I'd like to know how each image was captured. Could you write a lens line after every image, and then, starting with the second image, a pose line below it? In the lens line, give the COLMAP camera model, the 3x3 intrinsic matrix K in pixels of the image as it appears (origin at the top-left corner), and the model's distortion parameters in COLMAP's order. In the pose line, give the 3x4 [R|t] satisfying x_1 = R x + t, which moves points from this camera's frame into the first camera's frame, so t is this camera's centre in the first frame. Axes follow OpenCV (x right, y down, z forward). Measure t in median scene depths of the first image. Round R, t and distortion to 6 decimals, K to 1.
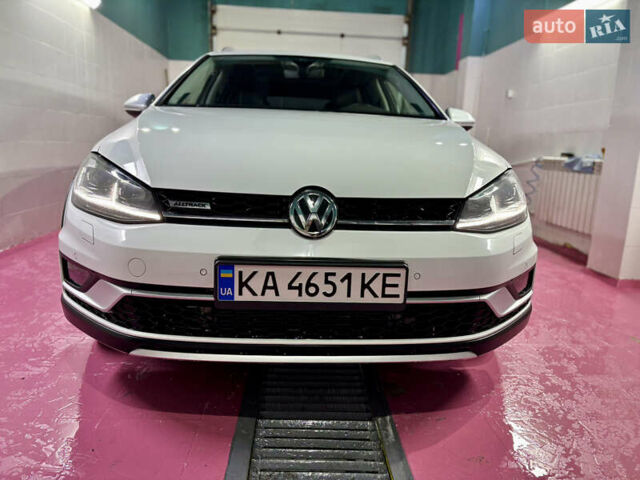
lens RADIAL K [[484.6, 0, 323.9], [0, 484.6, 240.6], [0, 0, 1]] dist [0.051752, -0.053873]
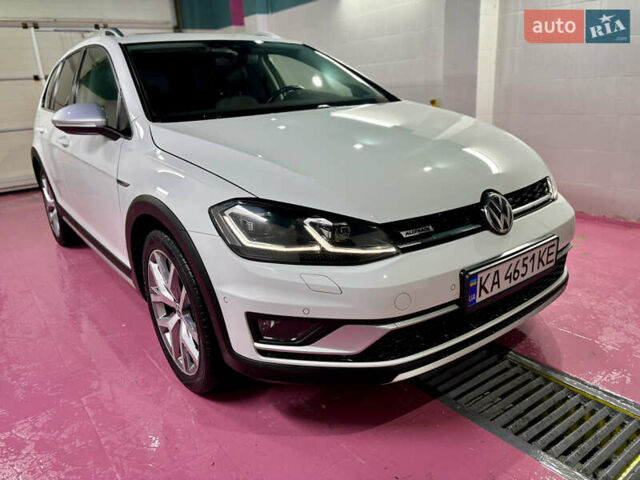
lens RADIAL K [[484.6, 0, 324.2], [0, 484.6, 240.5], [0, 0, 1]] dist [0.051752, -0.053873]
pose [[0.829841, -0.250972, 0.498374, -1.013218], [0.195280, 0.967284, 0.161947, -0.275102], [-0.522714, -0.037068, 0.851702, 0.205040]]
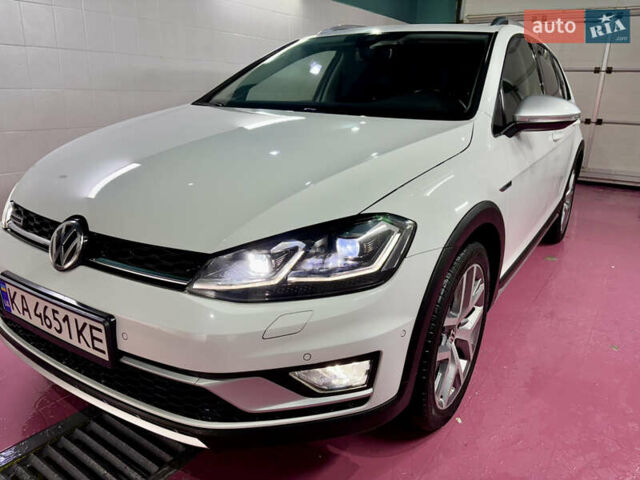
lens RADIAL K [[484.6, 0, 329.7], [0, 484.6, 240.7], [0, 0, 1]] dist [0.051752, -0.053873]
pose [[0.803366, 0.165081, -0.572146, 0.982451], [-0.114445, 0.985697, 0.123707, -0.251836], [0.584385, -0.033903, 0.810768, 0.523911]]
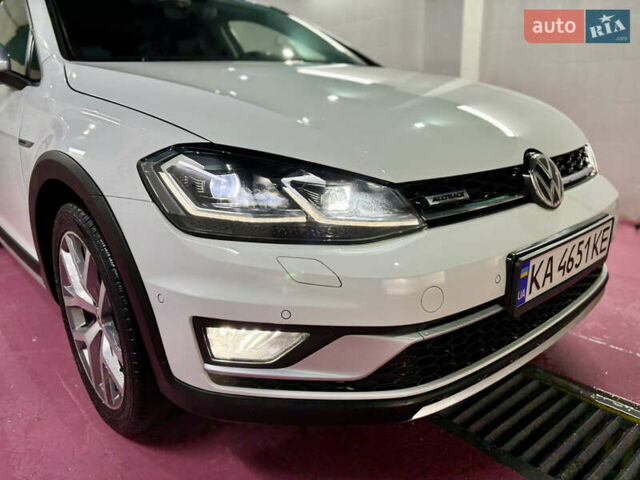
lens RADIAL K [[484.6, 0, 319.6], [0, 484.6, 240.0], [0, 0, 1]] dist [0.051752, -0.053873]
pose [[0.792192, -0.232181, 0.564380, -0.883685], [0.177816, 0.972490, 0.150482, -0.160166], [-0.583793, -0.018855, 0.811684, 0.534136]]
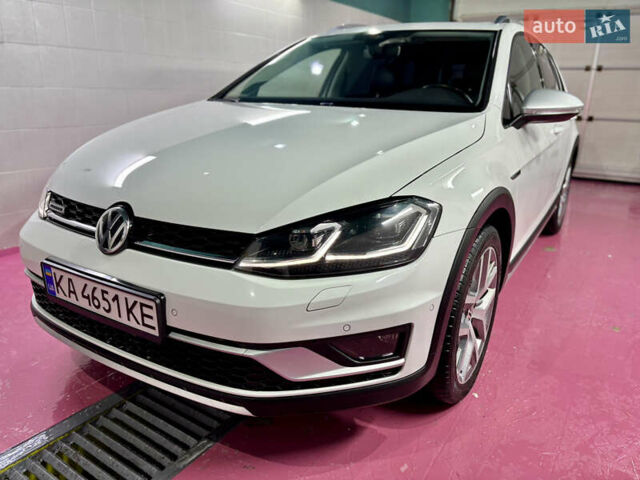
lens RADIAL K [[484.6, 0, 329.3], [0, 484.6, 240.2], [0, 0, 1]] dist [0.051752, -0.053873]
pose [[0.816081, 0.154928, -0.556784, 0.956295], [-0.106229, 0.987196, 0.118992, -0.211676], [0.568091, -0.037961, 0.822090, 0.415031]]
